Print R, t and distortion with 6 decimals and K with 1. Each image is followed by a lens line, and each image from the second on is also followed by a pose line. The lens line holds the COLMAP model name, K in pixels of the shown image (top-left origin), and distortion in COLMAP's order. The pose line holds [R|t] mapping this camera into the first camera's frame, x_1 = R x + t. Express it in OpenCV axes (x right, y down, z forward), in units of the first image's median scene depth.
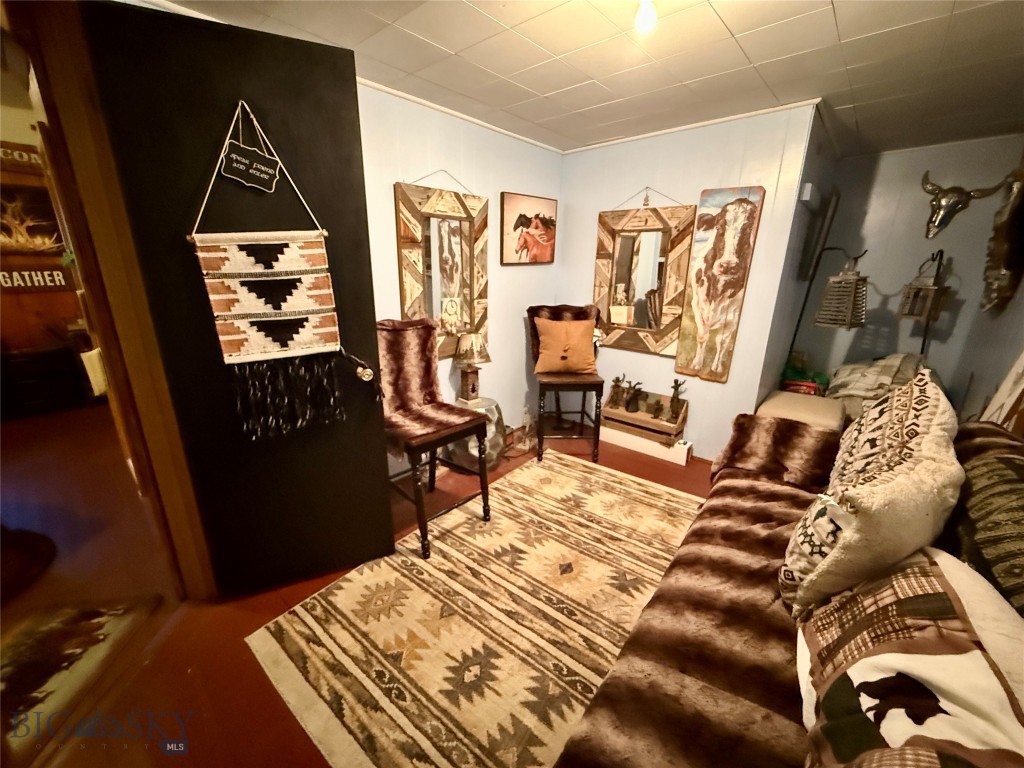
lens RADIAL K [[411.8, 0, 509.7], [0, 411.8, 385.2], [0, 0, 1]] dist [0.000901, -0.000101]
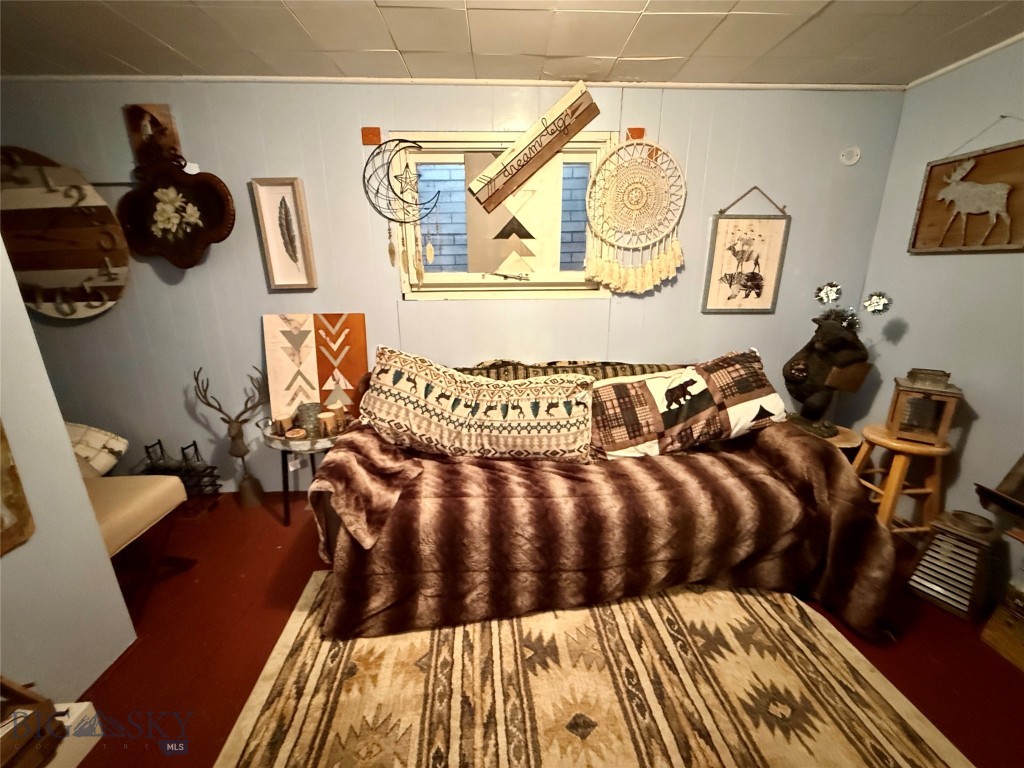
lens RADIAL K [[409.1, 0, 510.9], [0, 409.1, 384.7], [0, 0, 1]] dist [0.001244, -0.000088]
pose [[-0.679012, -0.207730, 0.704124, -0.118335], [0.215639, 0.860384, 0.461779, -0.309367], [-0.701742, 0.465390, -0.539416, 1.063532]]
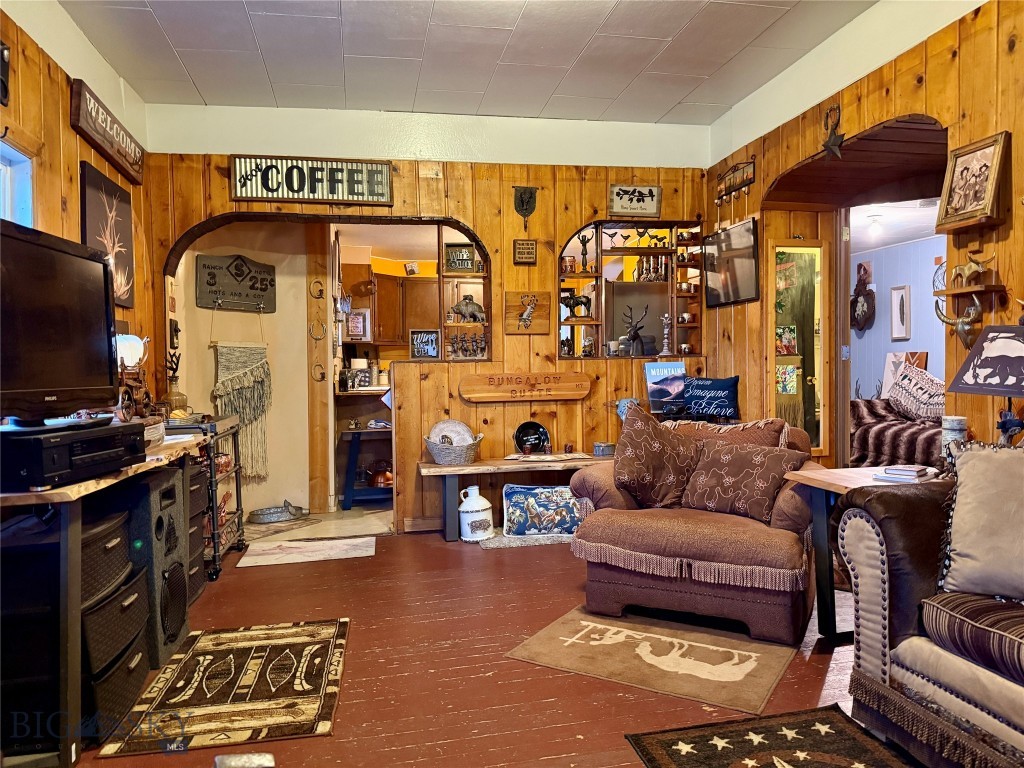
lens RADIAL K [[718.0, 0, 510.3], [0, 718.0, 388.8], [0, 0, 1]] dist [0.091417, -0.137004]
pose [[0.612155, -0.042481, 0.789596, -2.907901], [0.247417, 0.958707, -0.140237, 0.099273], [-0.751034, 0.281206, 0.597387, 0.155404]]
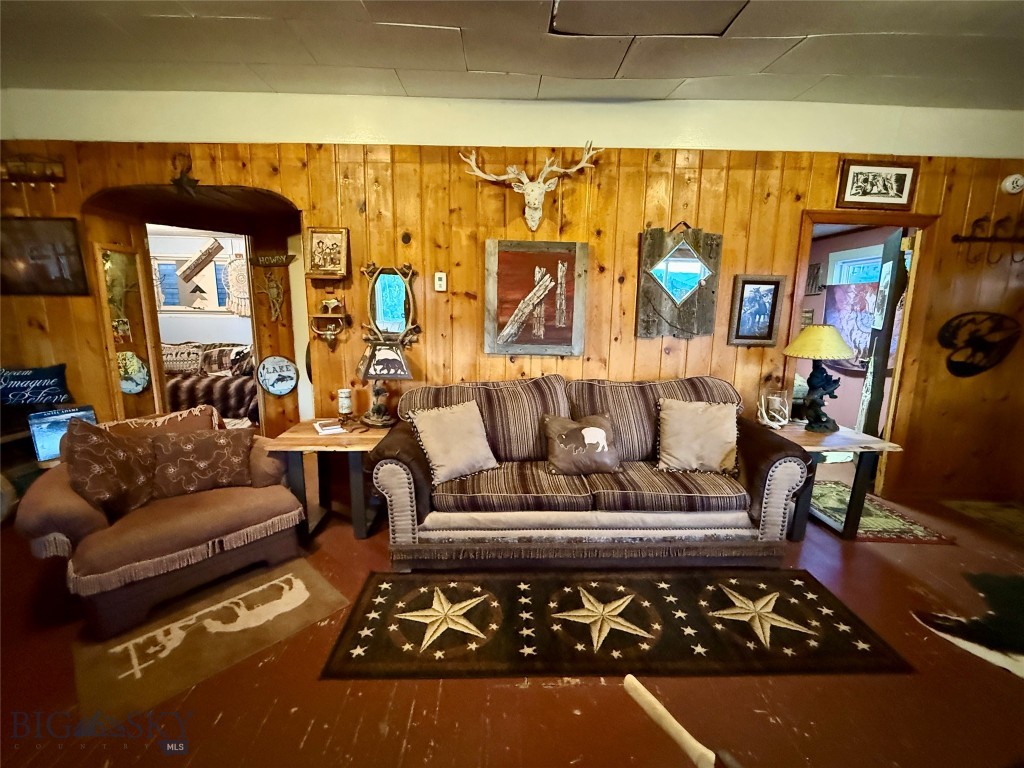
lens RADIAL K [[447.5, 0, 512.2], [0, 447.5, 385.6], [0, 0, 1]] dist [-0.000213, -0.000103]
pose [[-0.670792, -0.145633, 0.727206, -2.797390], [0.197854, 0.909855, 0.364716, -0.252351], [-0.714767, 0.388529, -0.581509, 0.768708]]
